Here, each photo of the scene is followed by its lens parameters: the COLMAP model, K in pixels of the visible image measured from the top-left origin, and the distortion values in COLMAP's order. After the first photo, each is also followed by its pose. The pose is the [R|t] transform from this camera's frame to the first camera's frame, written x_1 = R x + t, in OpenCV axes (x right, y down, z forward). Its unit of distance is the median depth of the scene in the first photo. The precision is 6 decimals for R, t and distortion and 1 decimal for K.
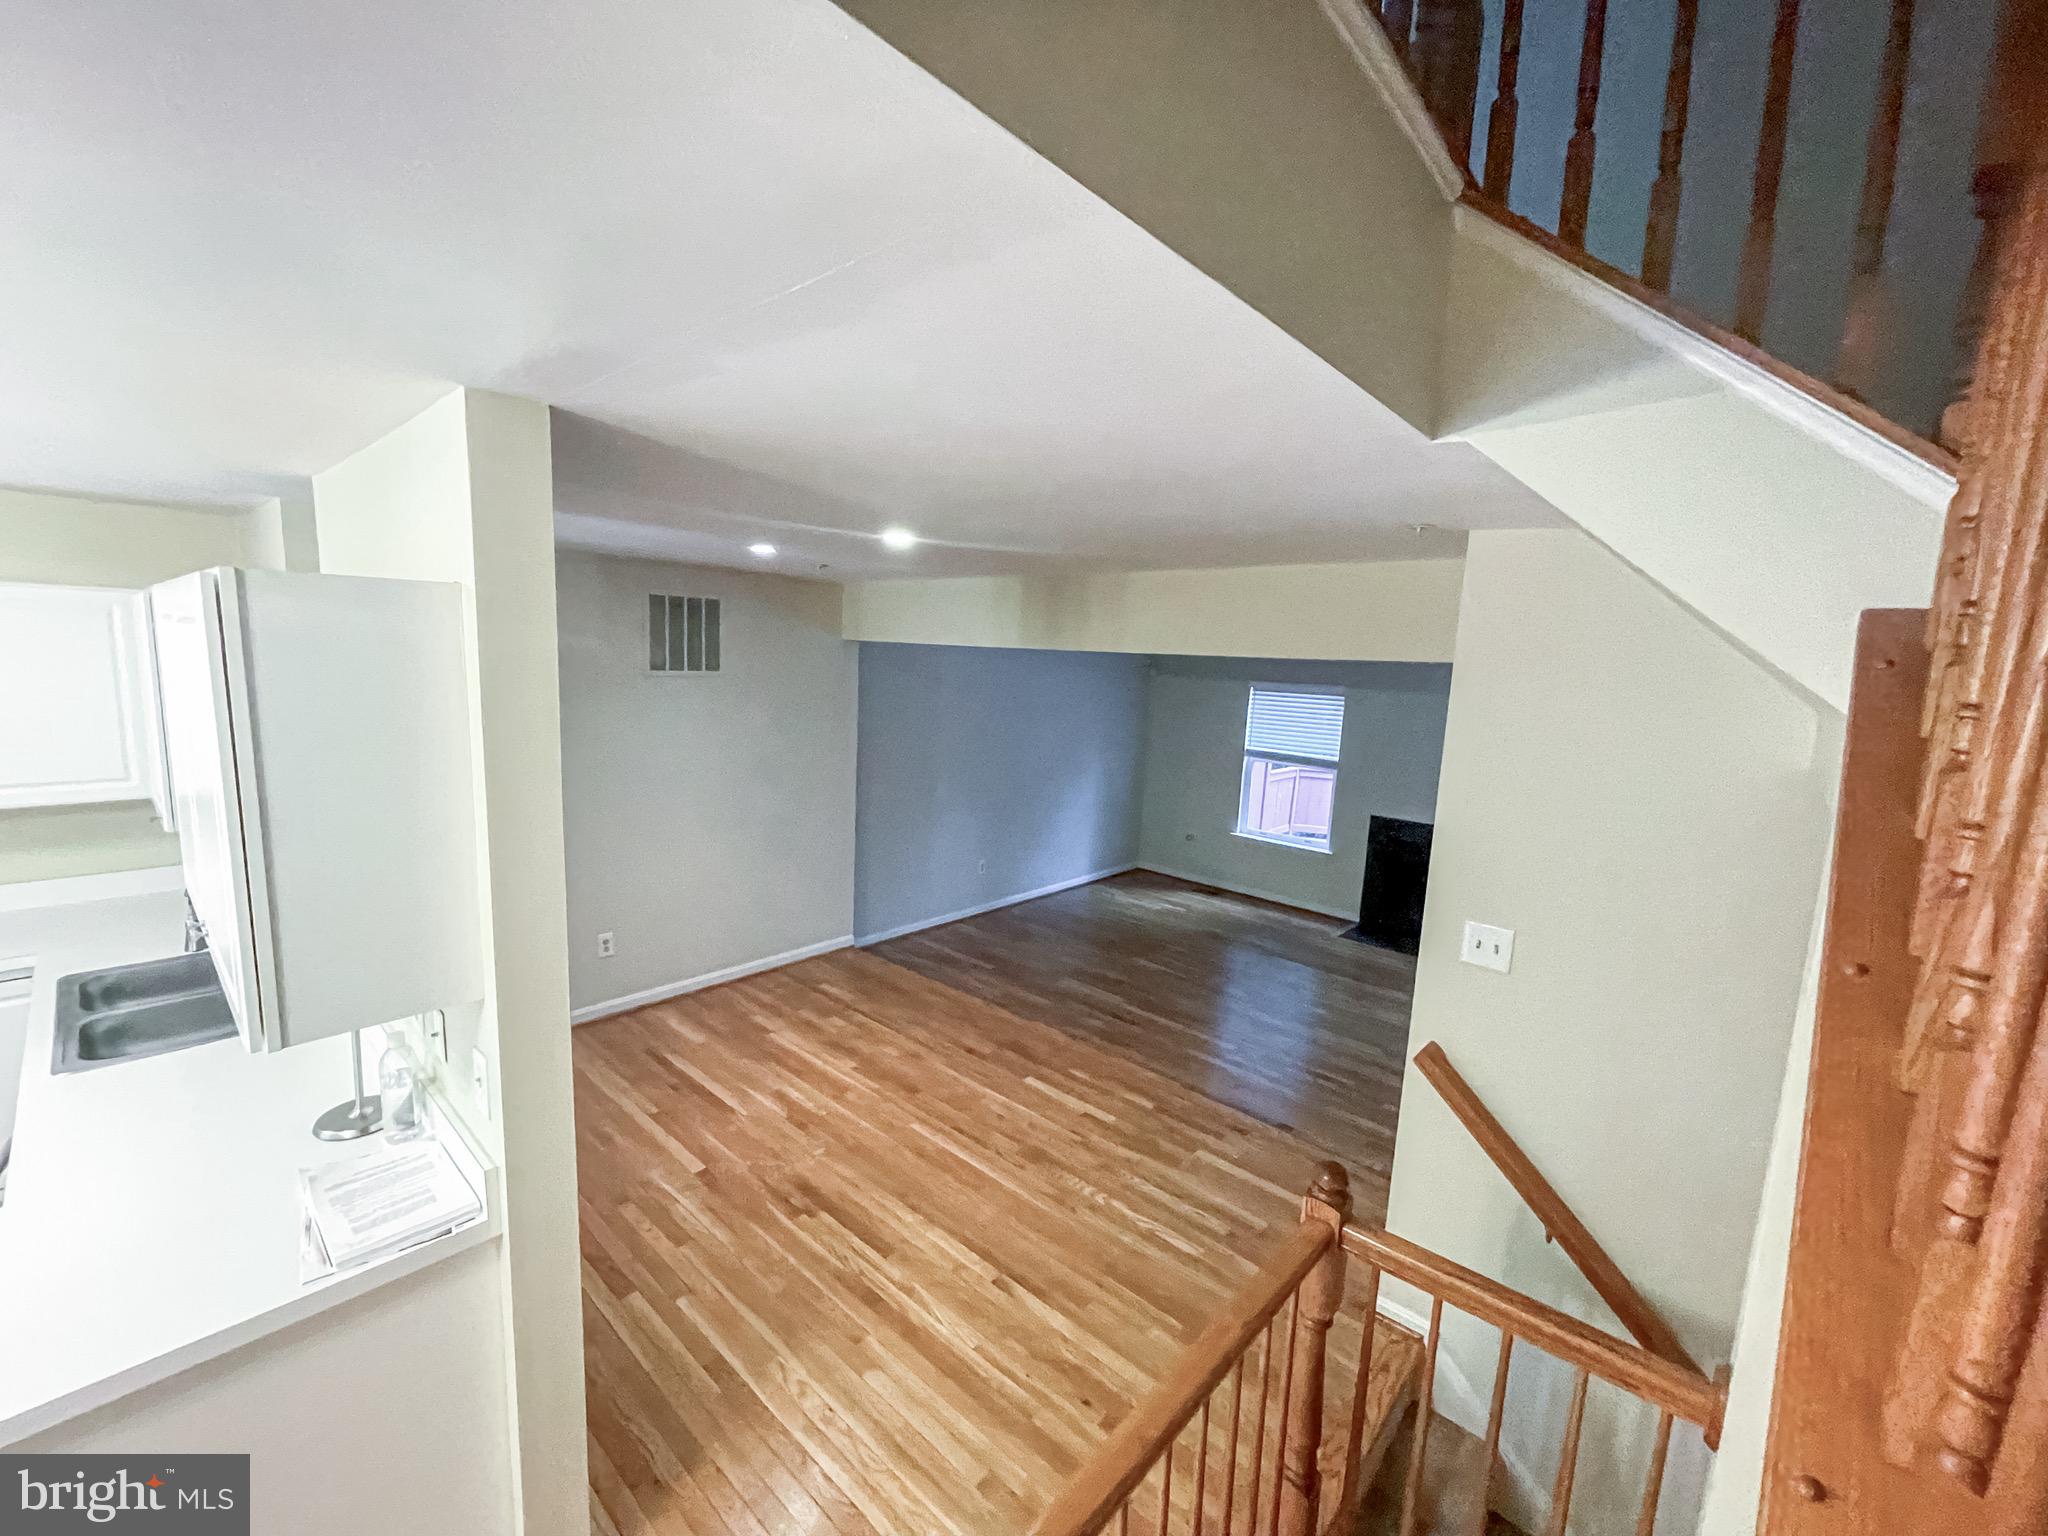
lens RADIAL K [[824.0, 0, 1012.2], [0, 824.0, 778.3], [0, 0, 1]] dist [0.000297, -0.000220]
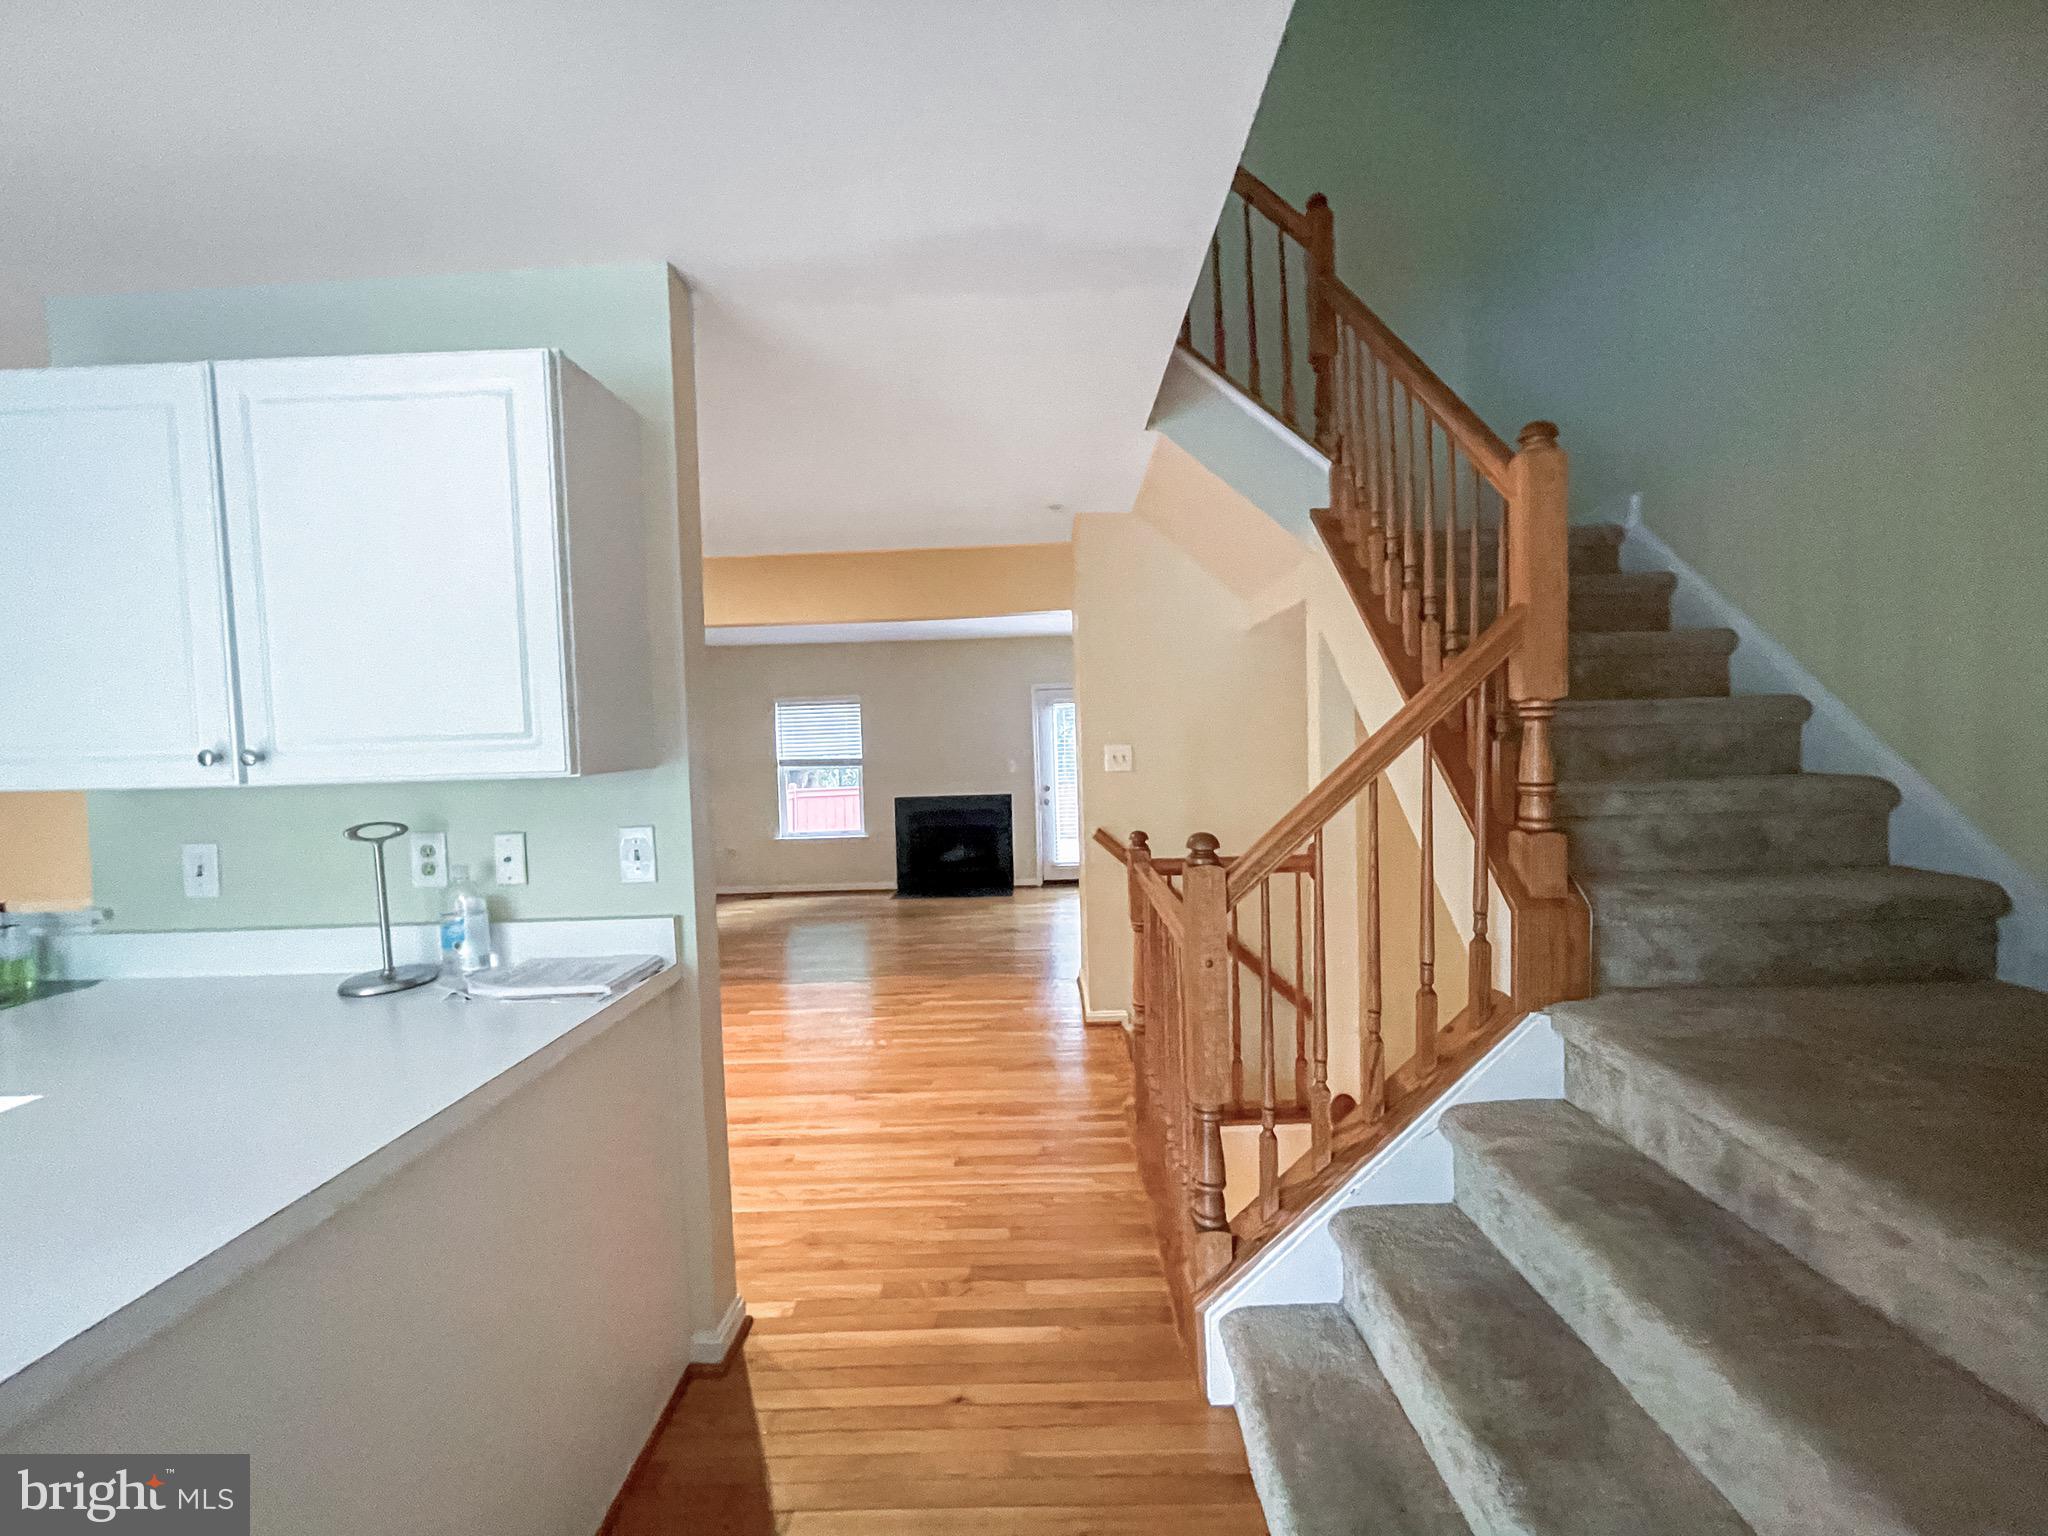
lens RADIAL K [[824.0, 0, 1030.9], [0, 824.0, 767.5], [0, 0, 1]] dist [0.000297, -0.000220]
pose [[0.740201, -0.083156, 0.667224, -0.383373], [0.150885, 0.987558, -0.044309, 0.144320], [-0.655238, 0.133472, 0.743538, -0.078650]]
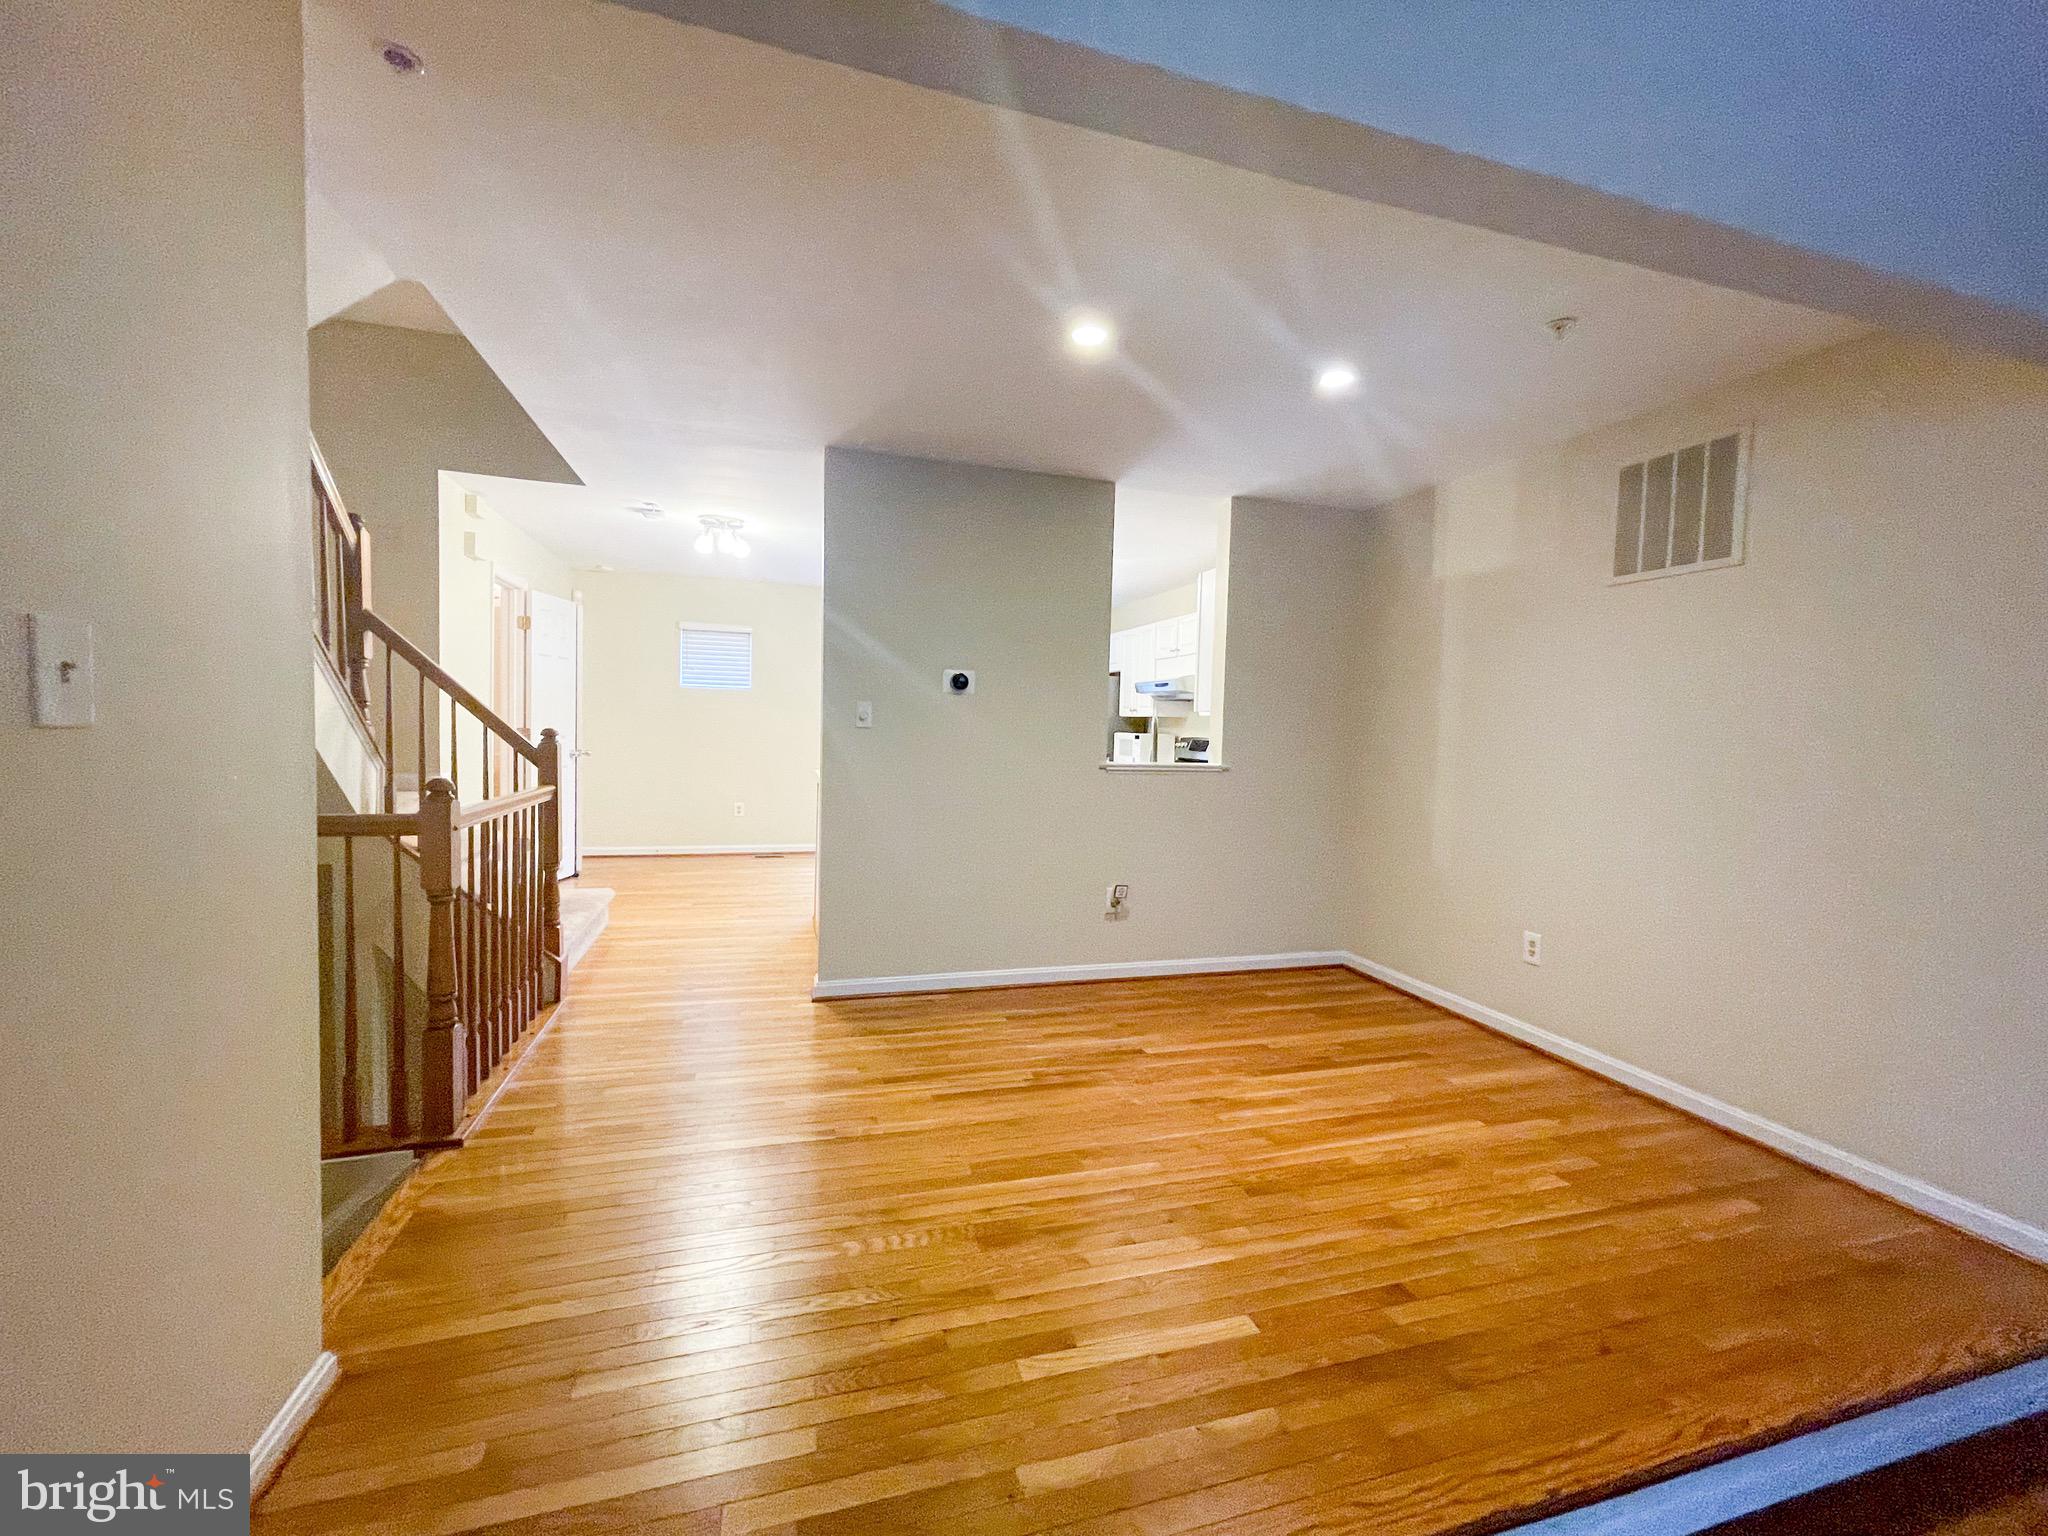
lens RADIAL K [[824.0, 0, 1019.7], [0, 824.0, 769.3], [0, 0, 1]] dist [0.000297, -0.000220]
pose [[-0.515122, -0.009082, -0.857069, 0.436714], [-0.171523, 0.980810, 0.092697, 0.052980], [0.839779, 0.194757, -0.506794, 1.011147]]
